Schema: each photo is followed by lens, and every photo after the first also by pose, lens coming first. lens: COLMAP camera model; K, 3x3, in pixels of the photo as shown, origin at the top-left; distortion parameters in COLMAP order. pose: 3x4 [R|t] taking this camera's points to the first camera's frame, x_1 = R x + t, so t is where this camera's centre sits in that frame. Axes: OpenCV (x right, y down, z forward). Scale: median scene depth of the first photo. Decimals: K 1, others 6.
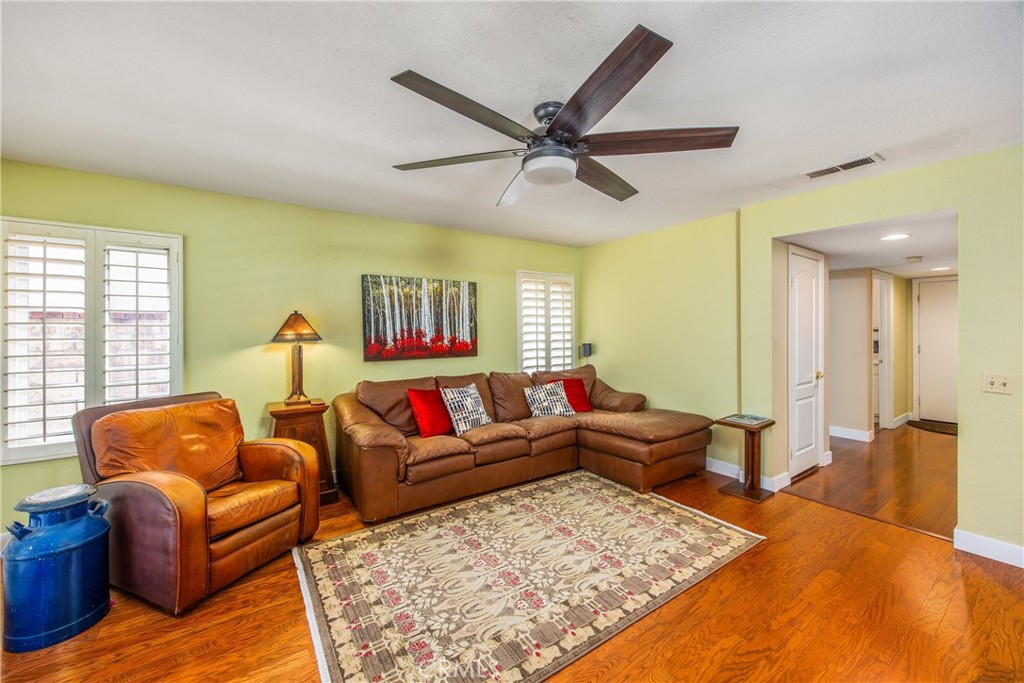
lens RADIAL K [[403.1, 0, 511.3], [0, 403.1, 326.9], [0, 0, 1]] dist [-0.000528, 0.000063]
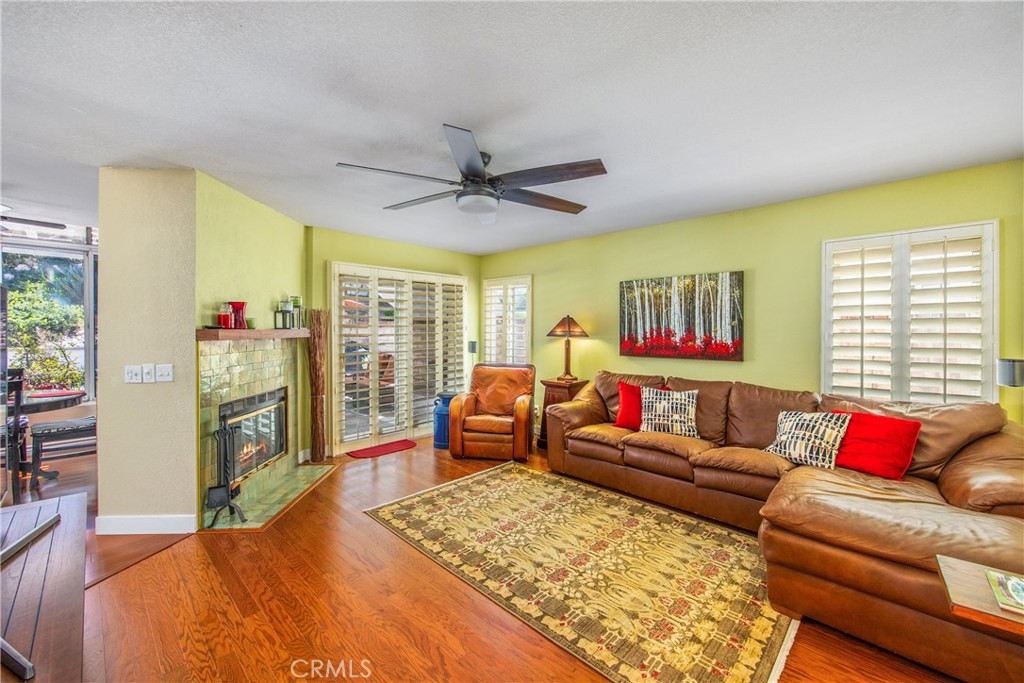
lens RADIAL K [[410.9, 0, 511.3], [0, 410.9, 329.1], [0, 0, 1]] dist [-0.000669, 0.000019]
pose [[0.191134, 0.002502, -0.981561, 0.894757], [0.004339, 0.999985, 0.003394, 0.003161], [0.981554, -0.004908, 0.191121, 0.545945]]
